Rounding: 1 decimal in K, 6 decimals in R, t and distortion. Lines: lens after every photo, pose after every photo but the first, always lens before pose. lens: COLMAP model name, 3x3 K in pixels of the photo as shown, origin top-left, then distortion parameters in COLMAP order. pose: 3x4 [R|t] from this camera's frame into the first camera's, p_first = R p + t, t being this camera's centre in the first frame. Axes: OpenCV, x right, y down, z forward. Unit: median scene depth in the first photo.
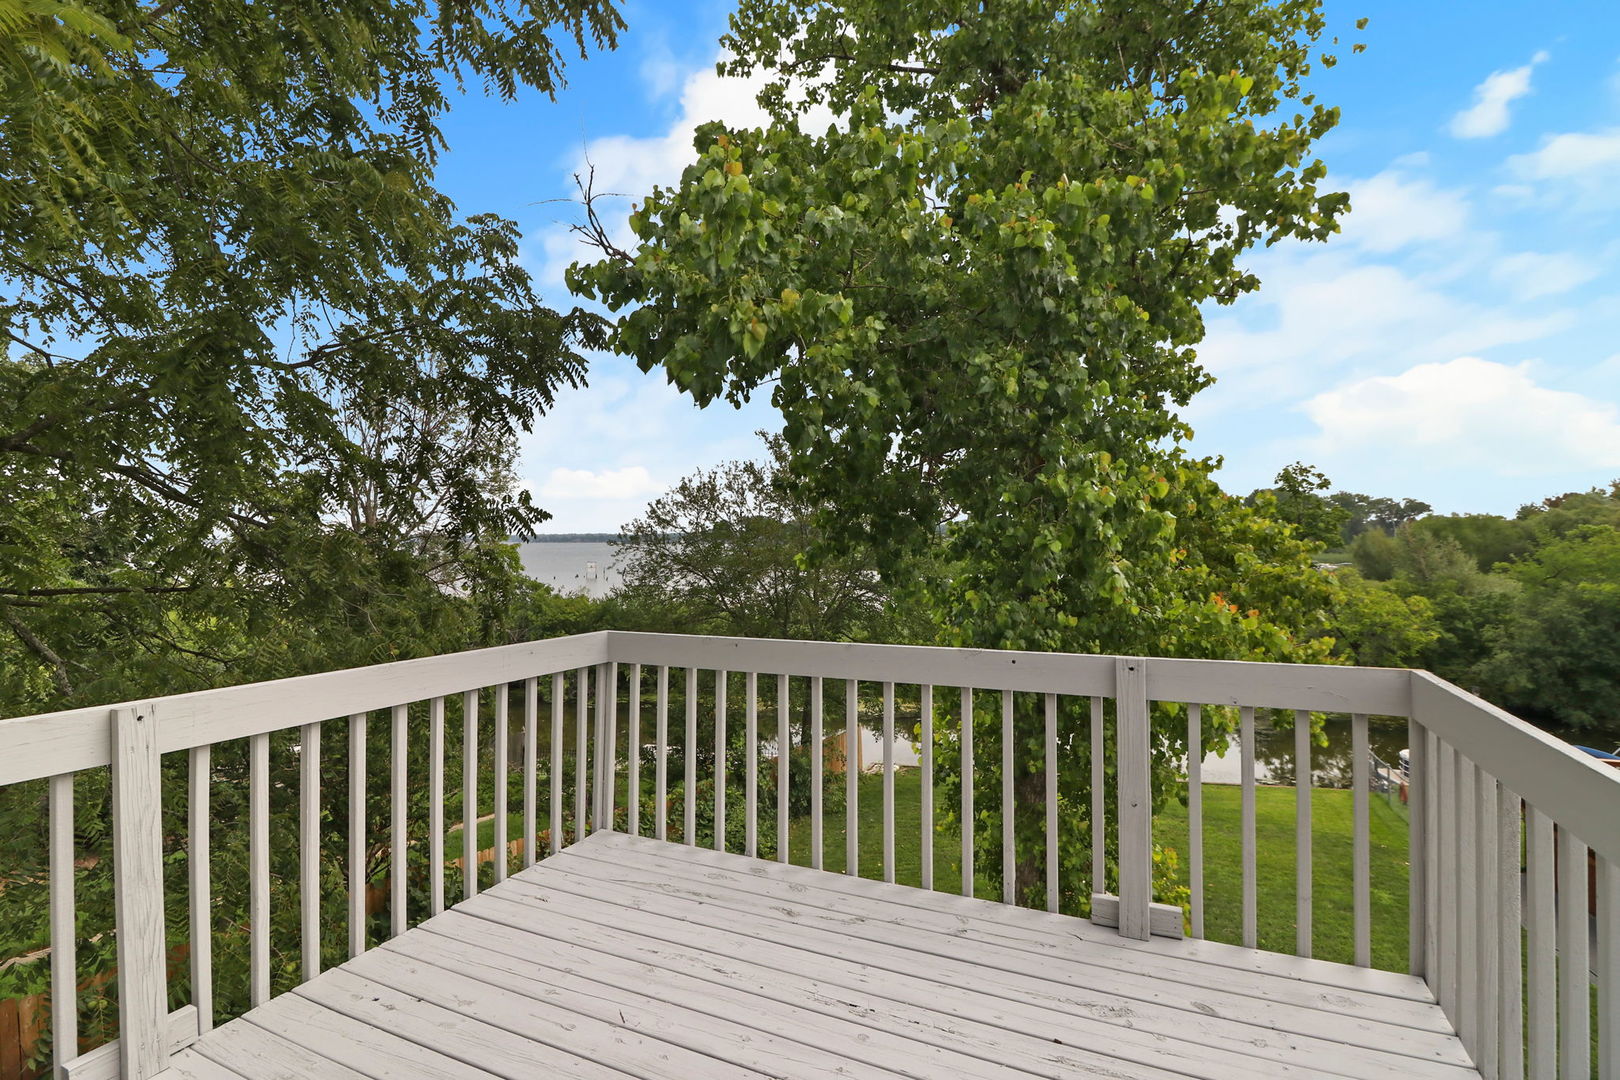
lens RADIAL K [[776.1, 0, 800.3], [0, 776.1, 525.4], [0, 0, 1]] dist [0.003302, -0.018468]
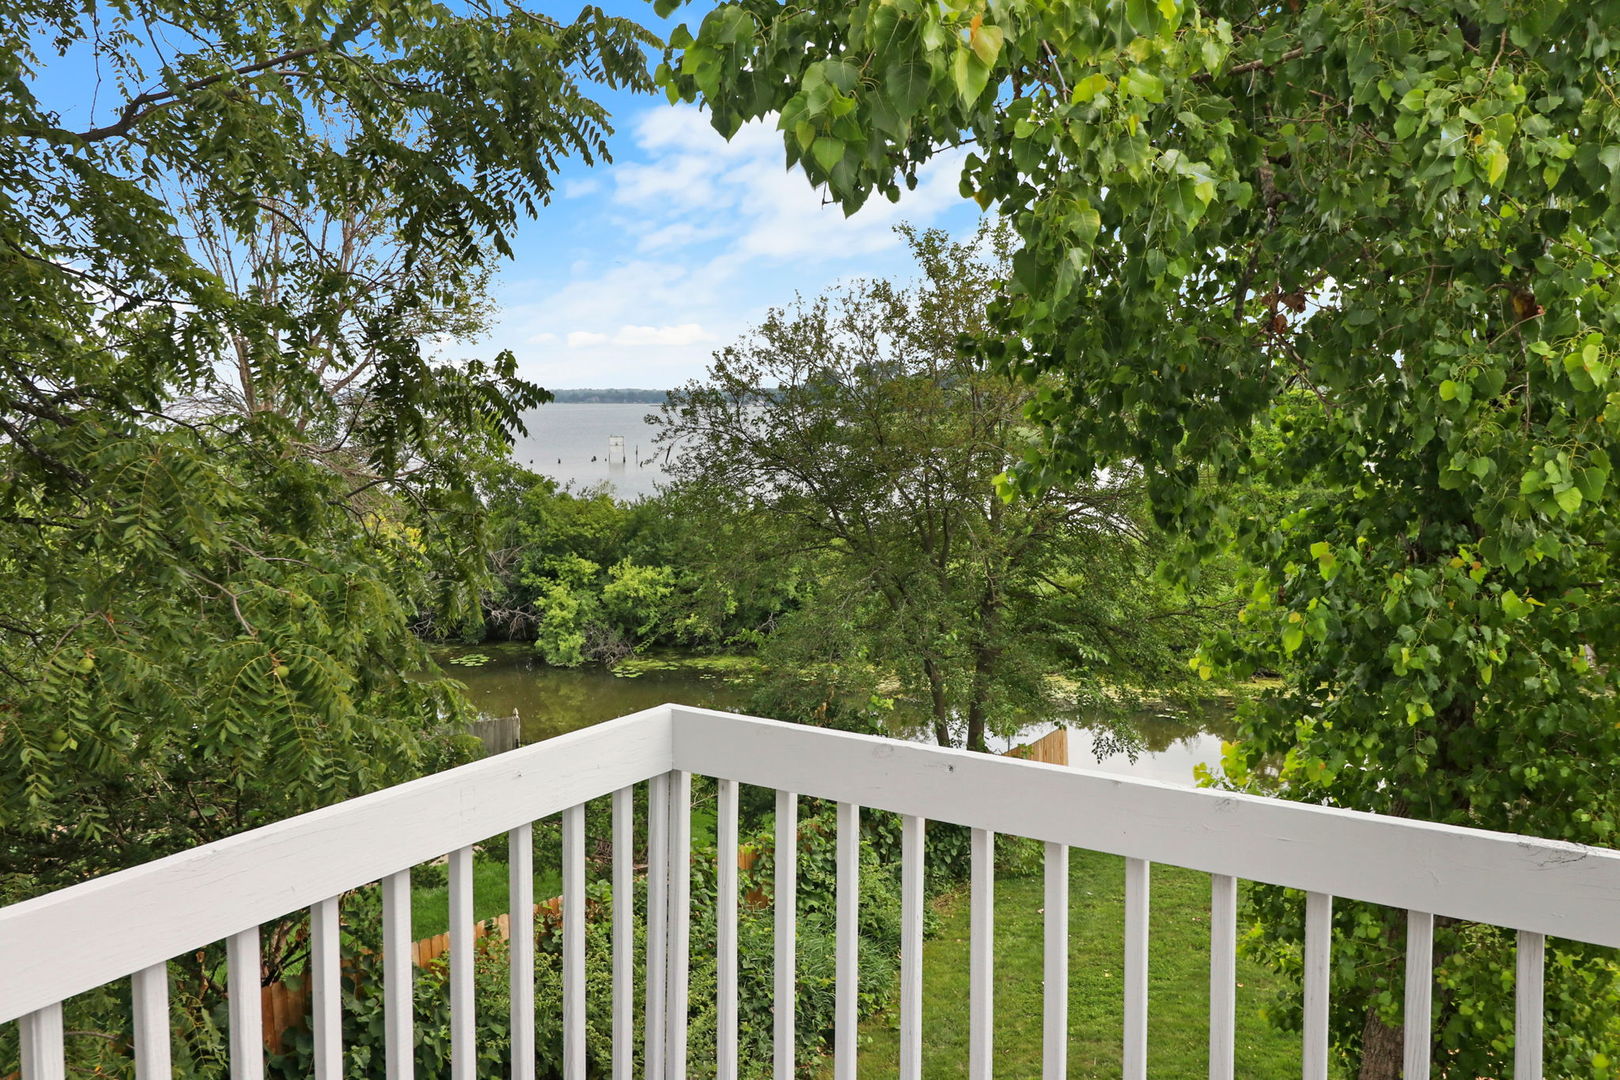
lens RADIAL K [[1293.4, 0, 810.0], [0, 1293.4, 540.0], [0, 0, 1]] dist [-0.007491, 0.006356]
pose [[0.993346, 0.015444, -0.114130, -0.031437], [-0.001610, 0.992733, 0.120329, -0.026243], [0.115159, -0.119345, 0.986152, 0.100071]]
